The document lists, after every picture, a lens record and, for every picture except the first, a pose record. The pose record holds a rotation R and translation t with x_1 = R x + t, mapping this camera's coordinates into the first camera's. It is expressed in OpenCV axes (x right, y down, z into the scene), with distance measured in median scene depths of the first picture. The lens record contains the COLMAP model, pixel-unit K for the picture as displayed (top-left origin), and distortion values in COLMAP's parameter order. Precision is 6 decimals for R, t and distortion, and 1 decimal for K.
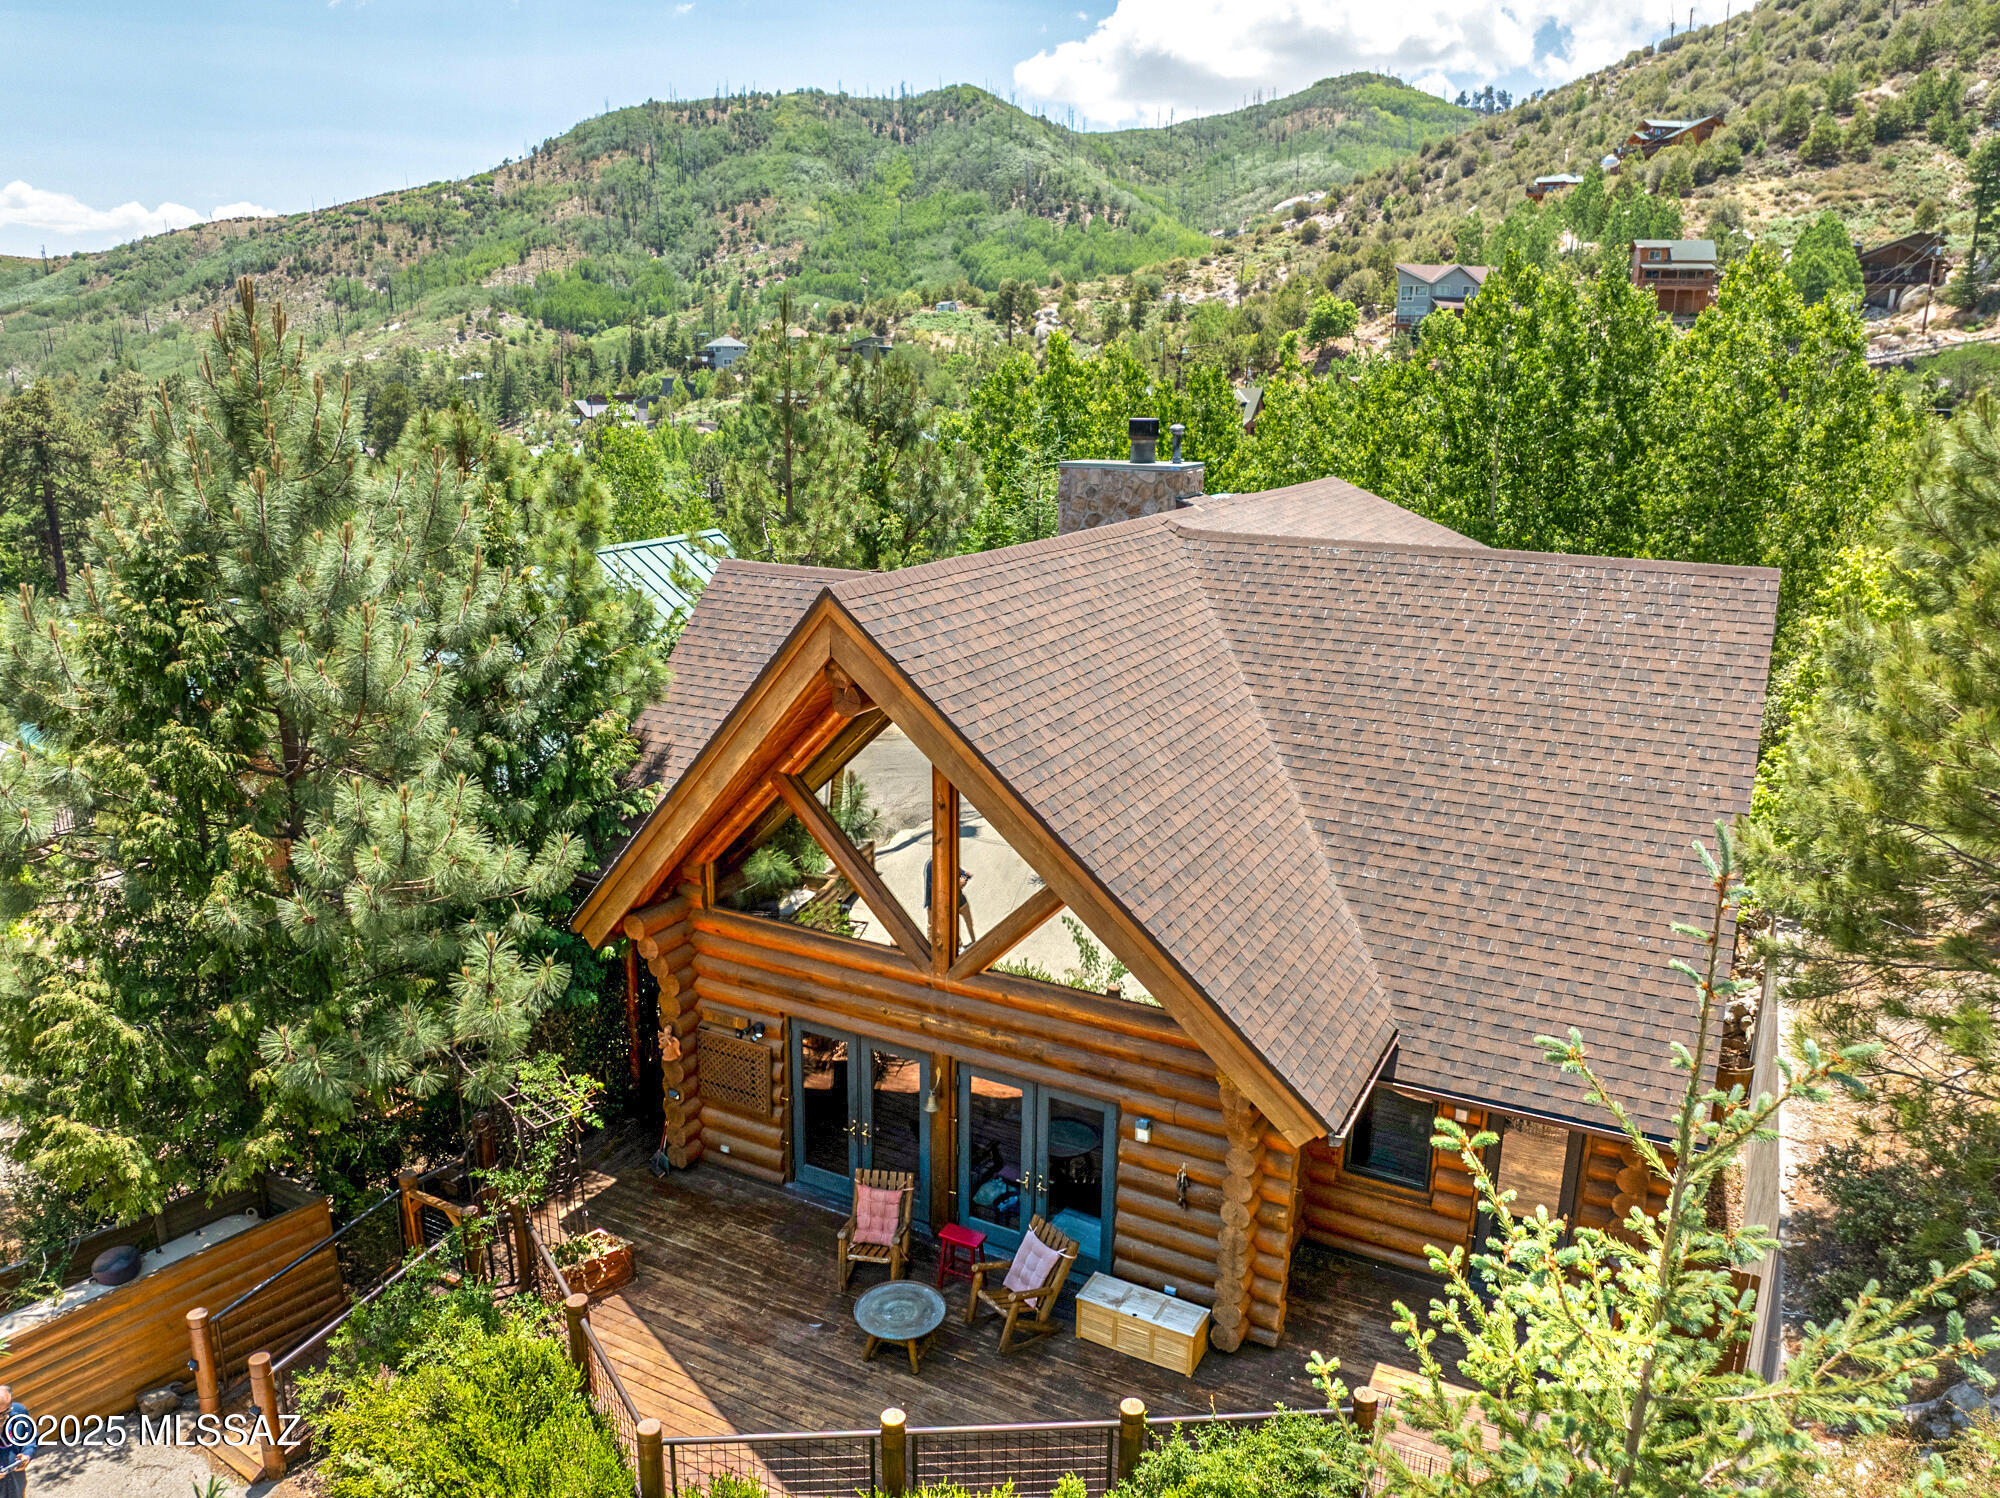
lens RADIAL K [[1429.9, 0, 985.6], [0, 1429.9, 735.8], [0, 0, 1]] dist [-0.036713, 0.005507]
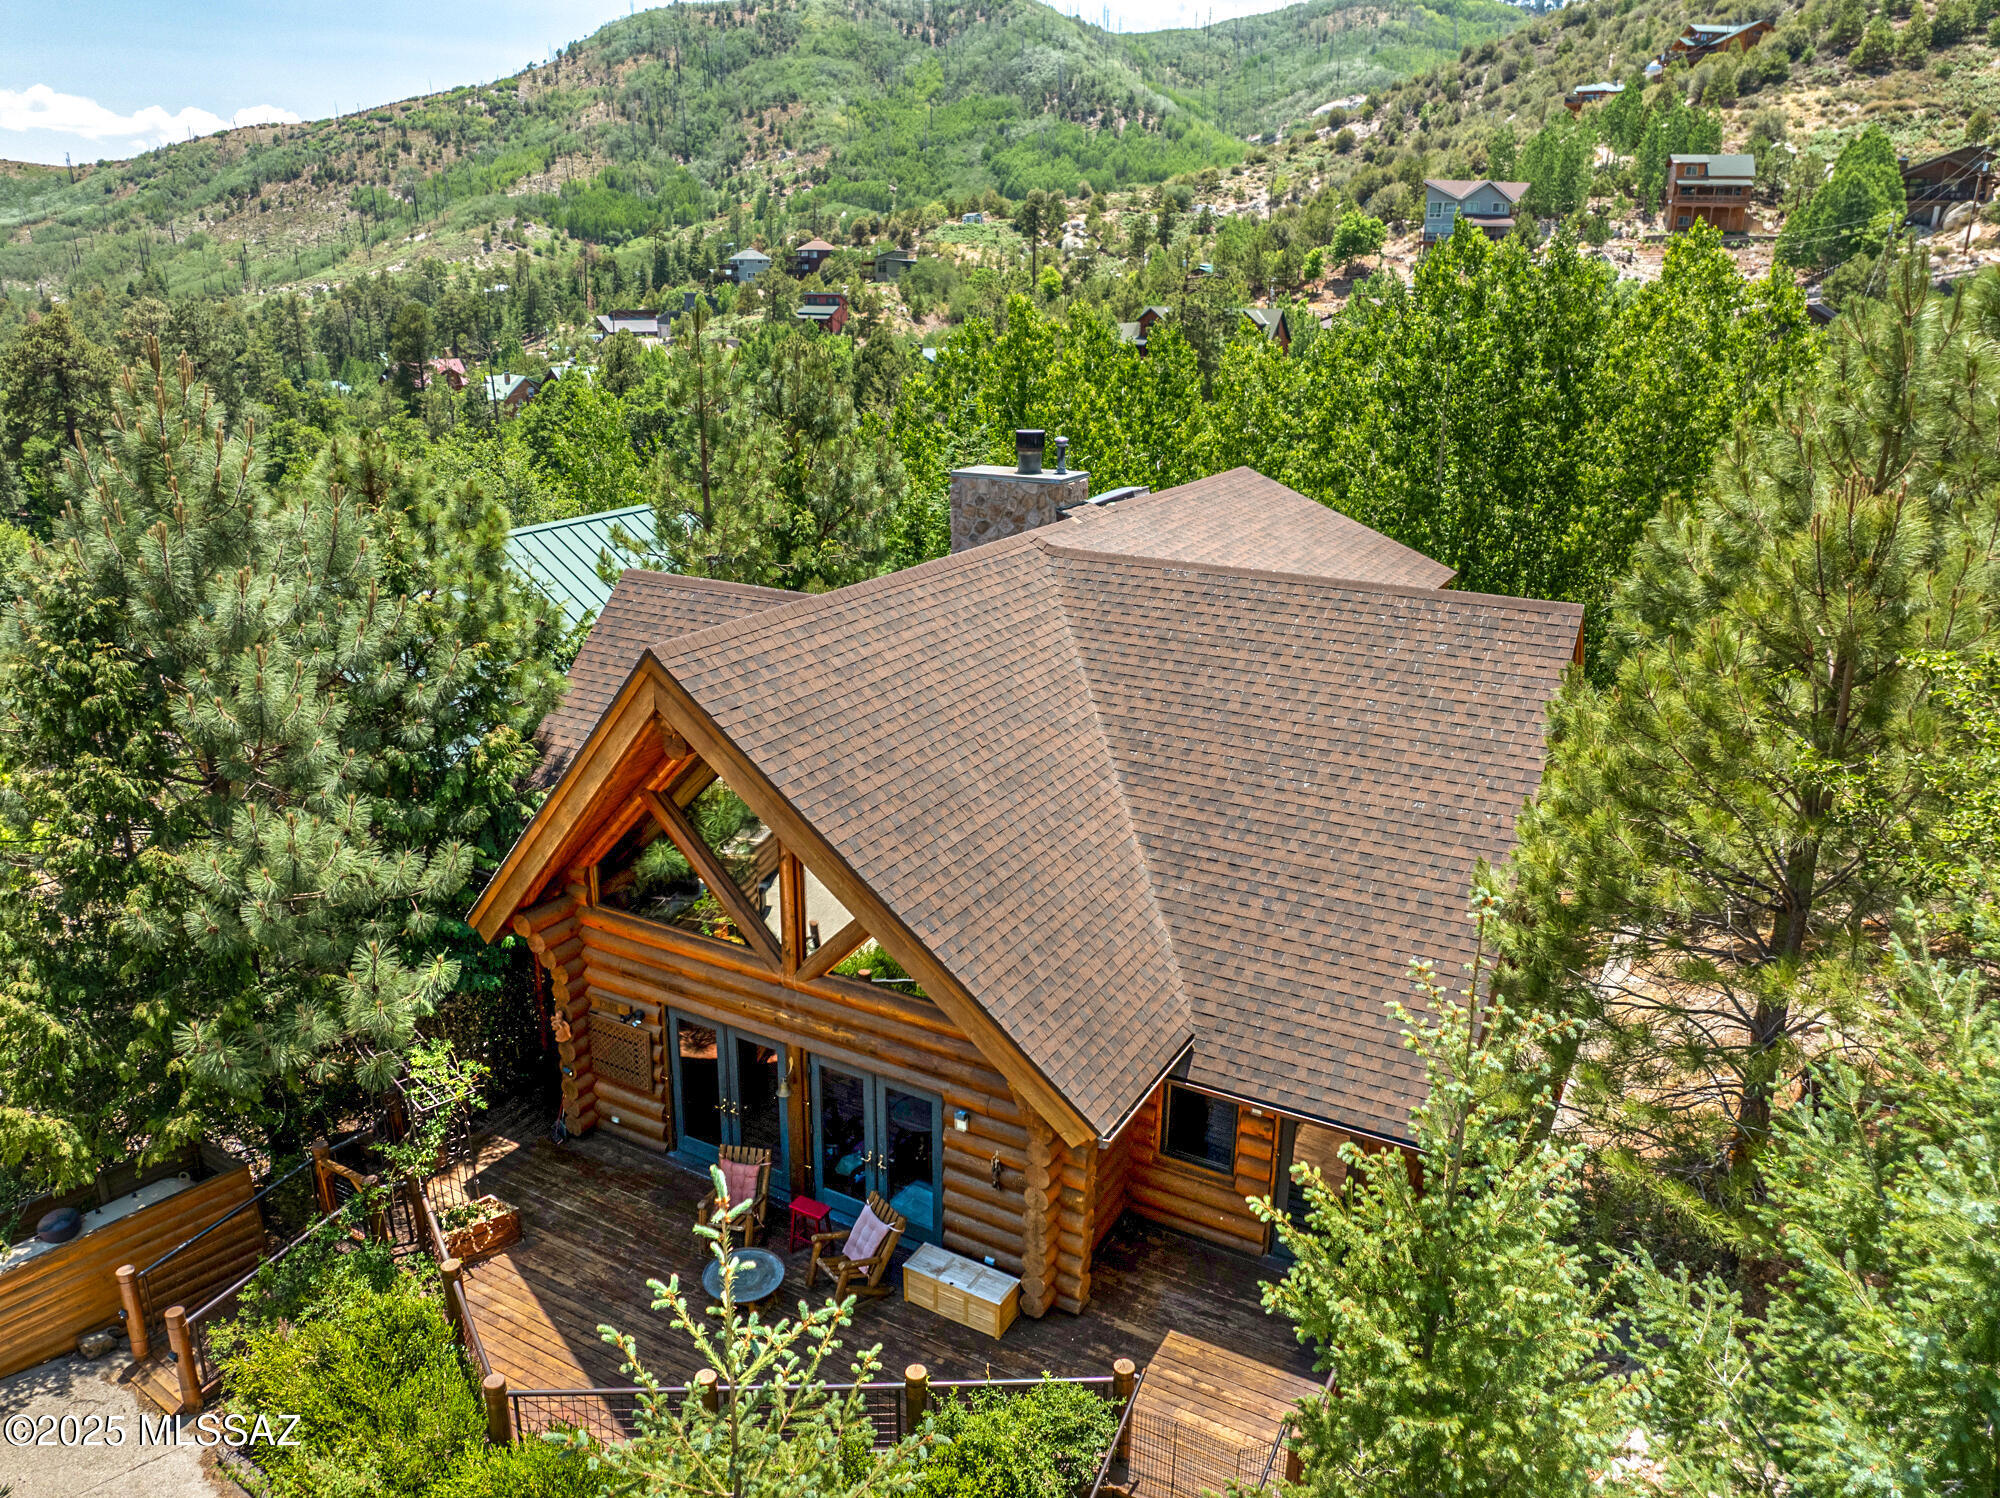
lens RADIAL K [[1429.9, 0, 985.6], [0, 1429.9, 735.8], [0, 0, 1]] dist [-0.036713, 0.005507]
pose [[0.999739, 0.007203, -0.021677, 0.127738], [-0.005888, 0.998172, 0.060144, -0.076103], [0.022070, -0.060001, 0.997954, -0.077485]]
